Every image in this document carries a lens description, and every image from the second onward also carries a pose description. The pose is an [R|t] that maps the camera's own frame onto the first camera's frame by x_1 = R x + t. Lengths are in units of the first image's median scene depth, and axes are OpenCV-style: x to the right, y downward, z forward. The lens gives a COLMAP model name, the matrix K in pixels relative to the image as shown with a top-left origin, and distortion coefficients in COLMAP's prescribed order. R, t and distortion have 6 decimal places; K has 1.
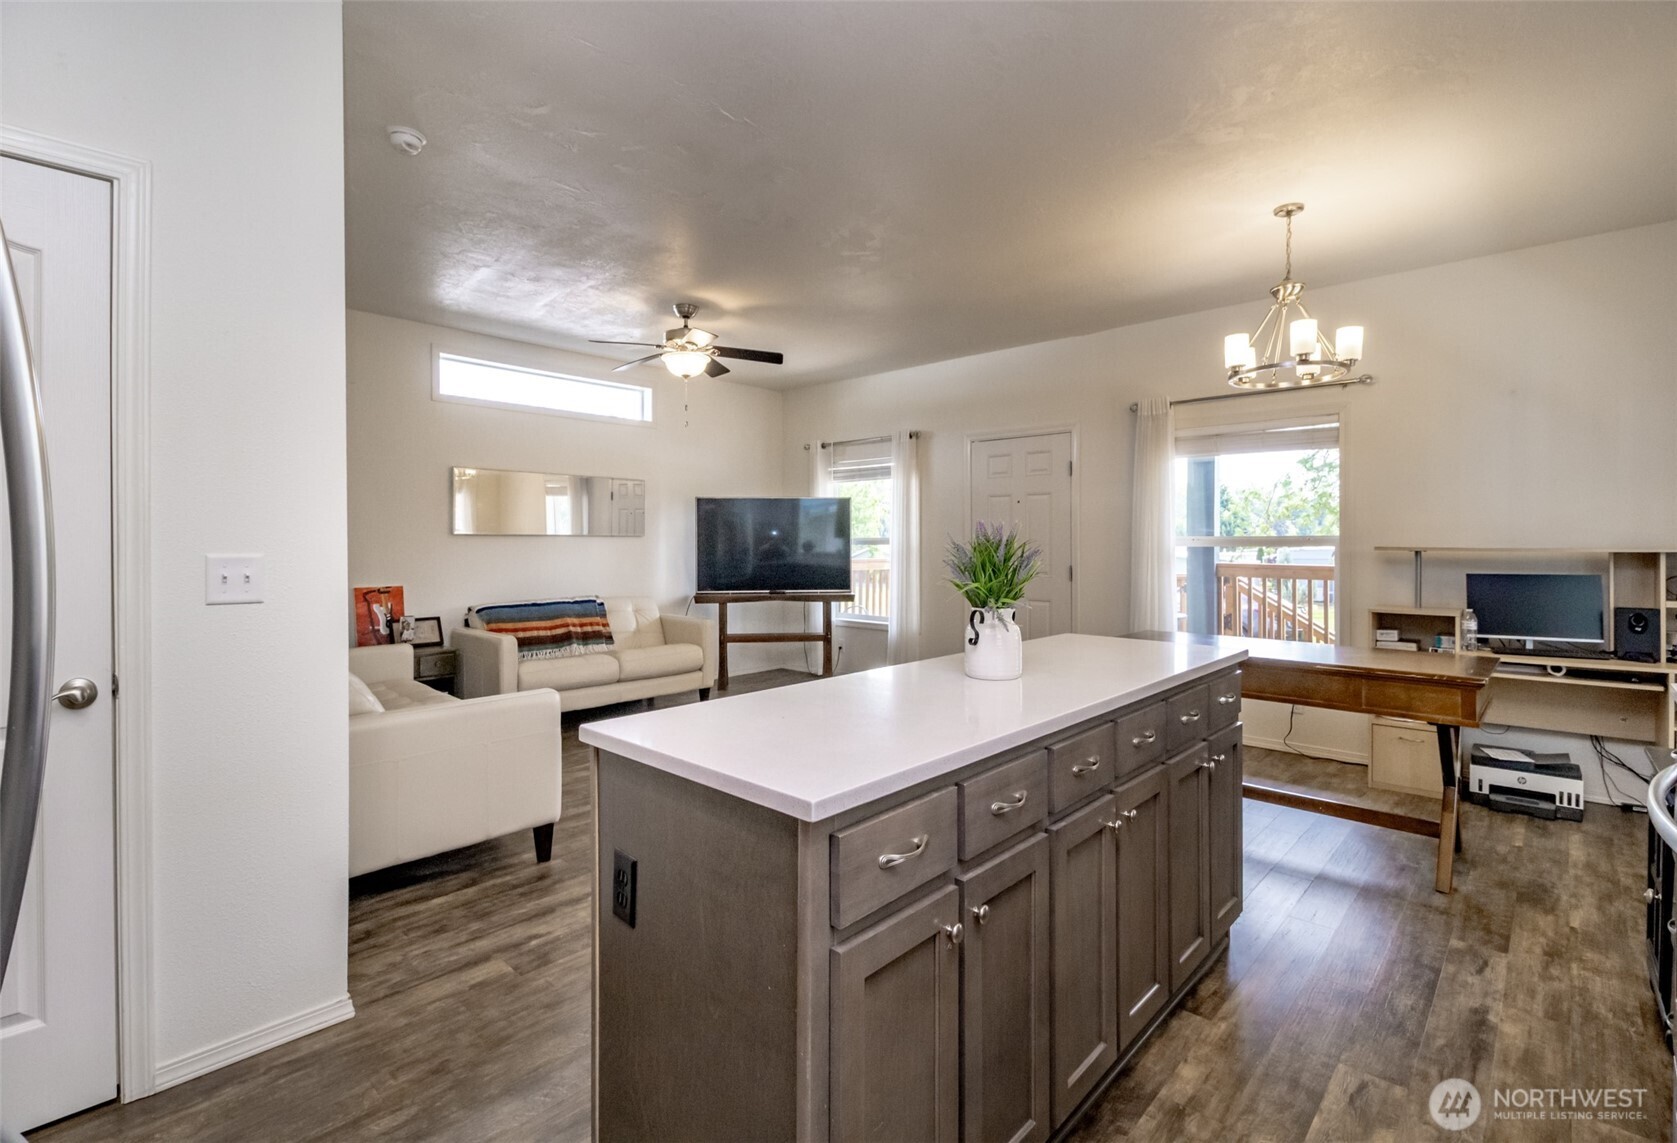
lens RADIAL K [[765.8, 0, 831.7], [0, 765.8, 538.5], [0, 0, 1]] dist [0.011008, -0.008495]
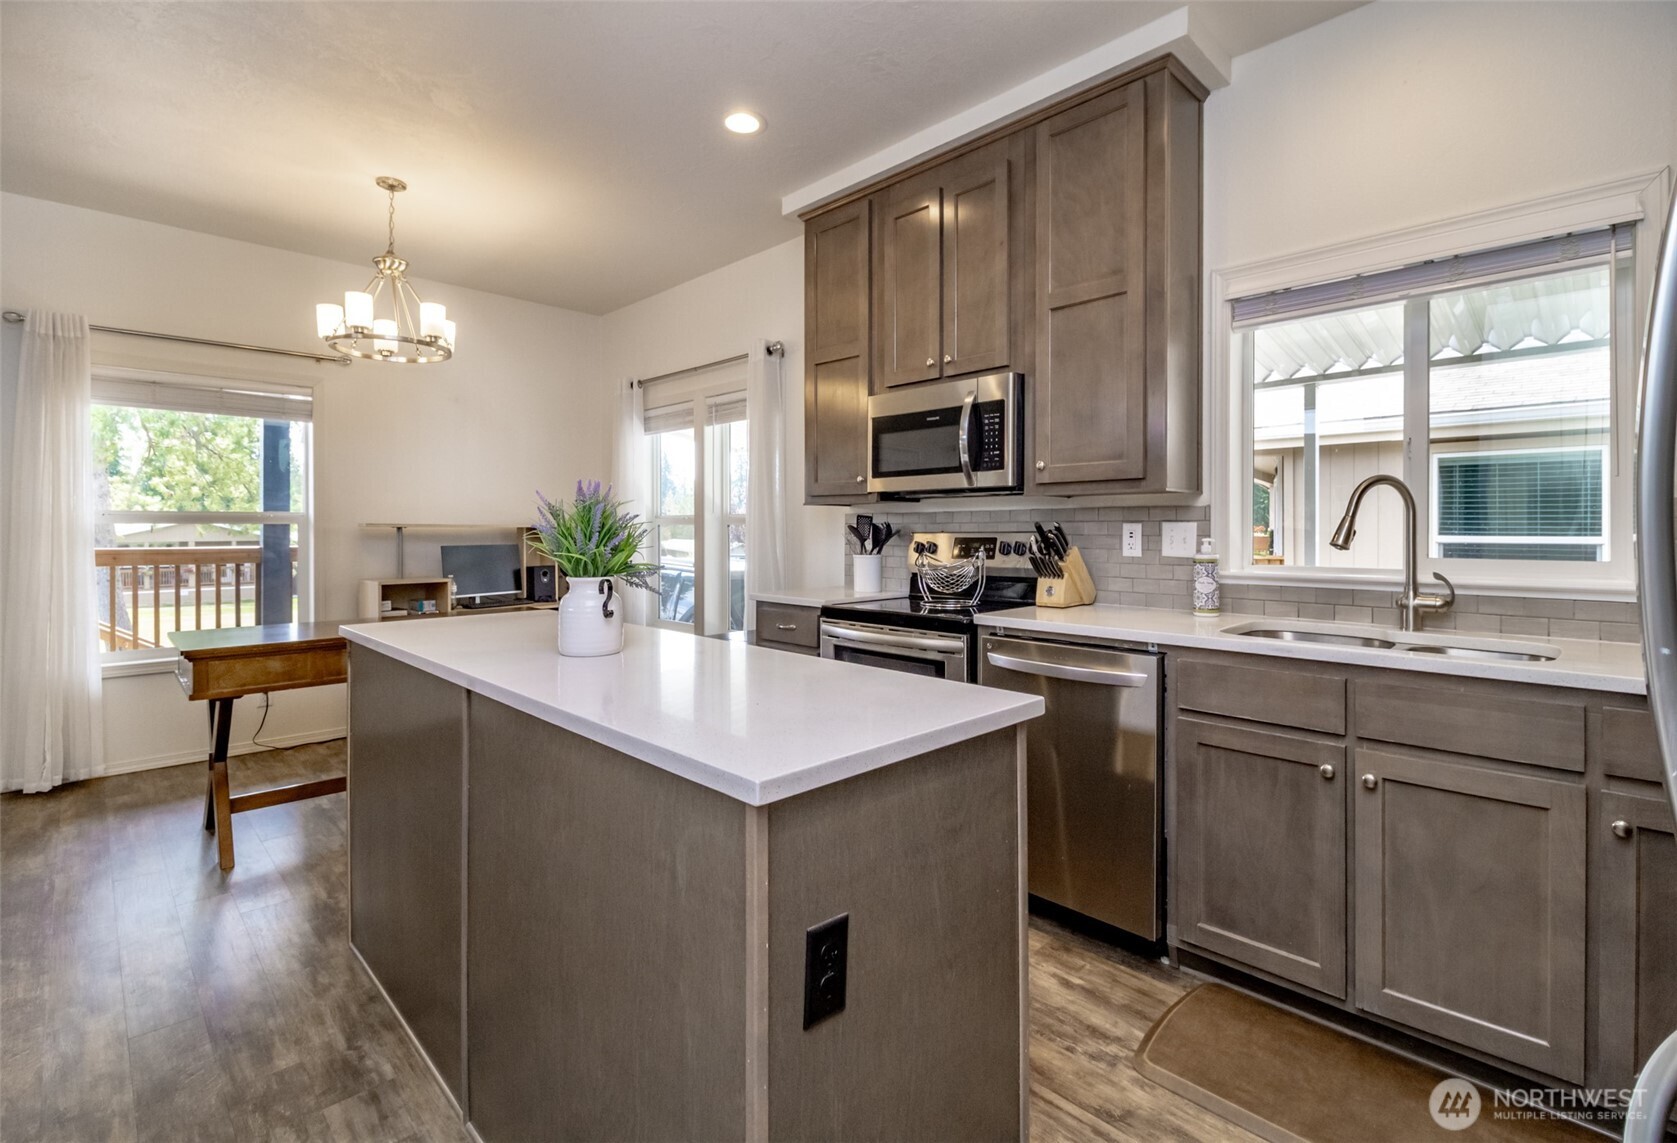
lens RADIAL K [[765.8, 0, 852.4], [0, 765.8, 532.3], [0, 0, 1]] dist [0.011008, -0.008495]
pose [[0.017405, -0.004322, 0.999839, -0.264357], [-0.007297, 0.999963, 0.004449, 0.010549], [-0.999822, -0.007374, 0.017373, 0.255935]]
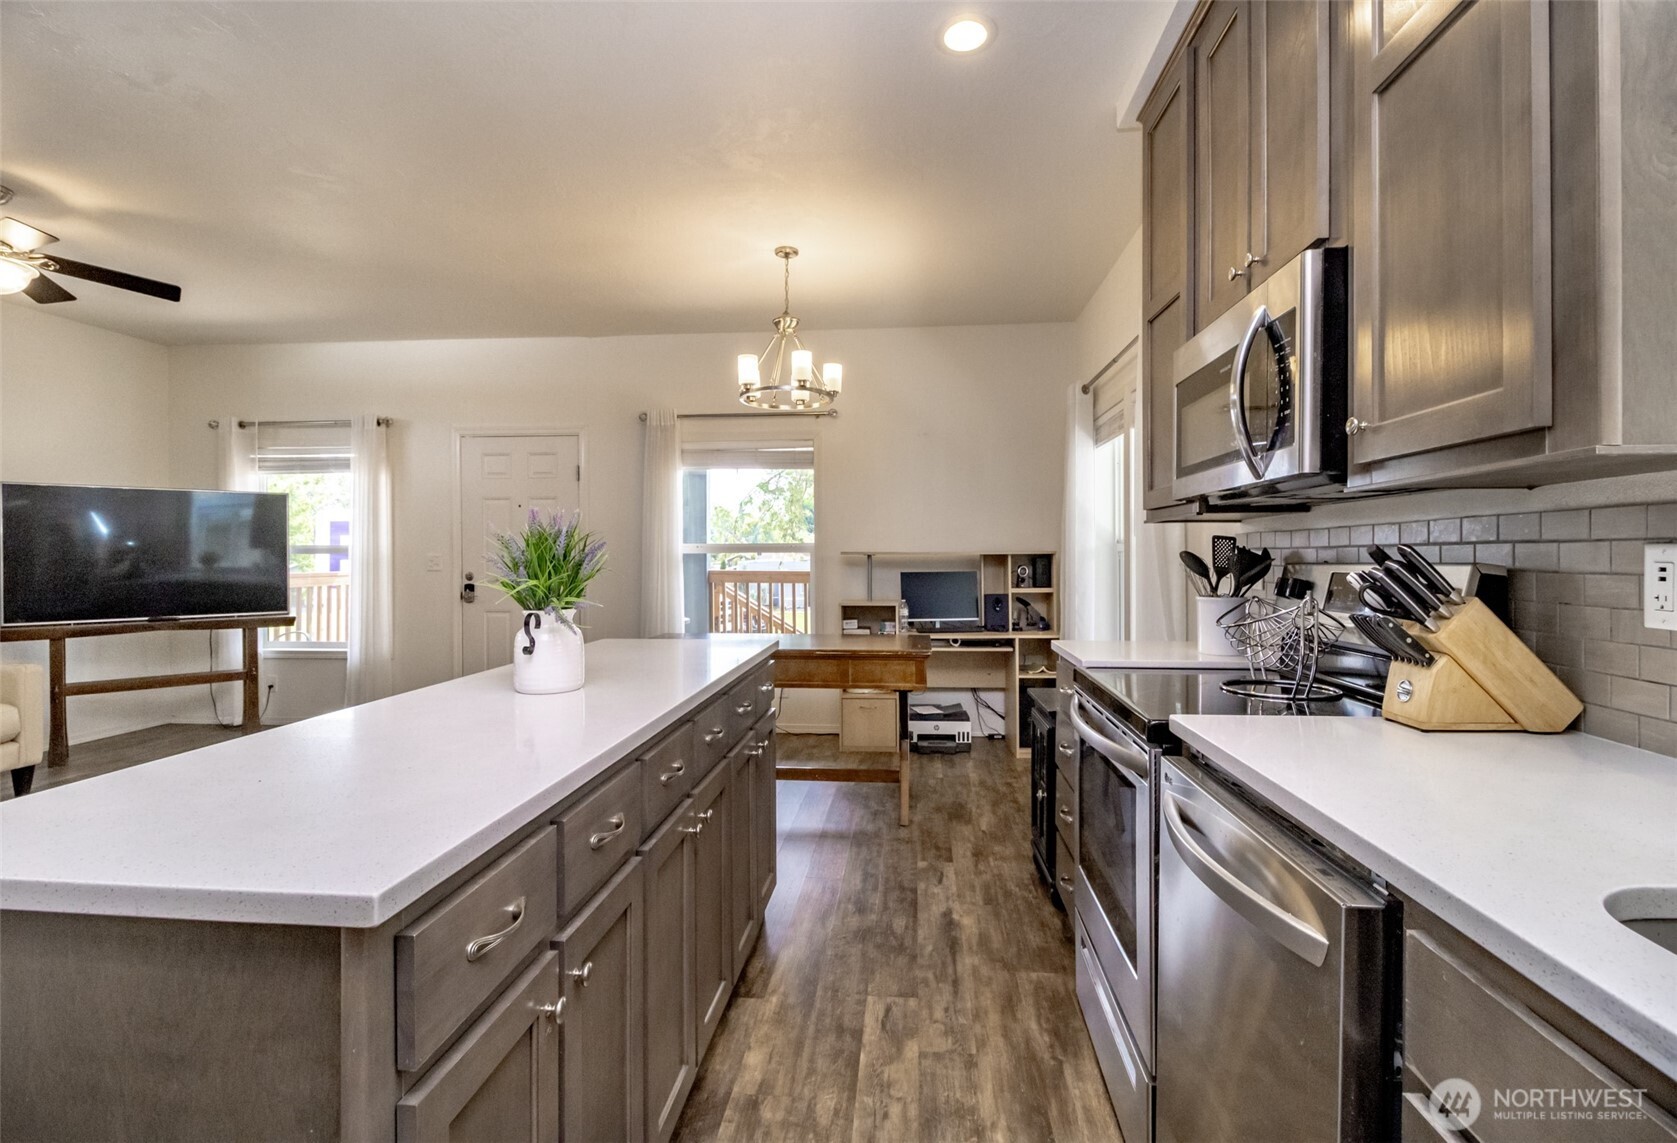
lens RADIAL K [[765.8, 0, 855.9], [0, 765.8, 551.5], [0, 0, 1]] dist [0.011008, -0.008495]
pose [[0.782585, 0.001255, 0.622543, -0.017020], [-0.001832, 0.999998, 0.000287, 0.007573], [-0.622542, -0.001366, 0.782585, 0.035543]]
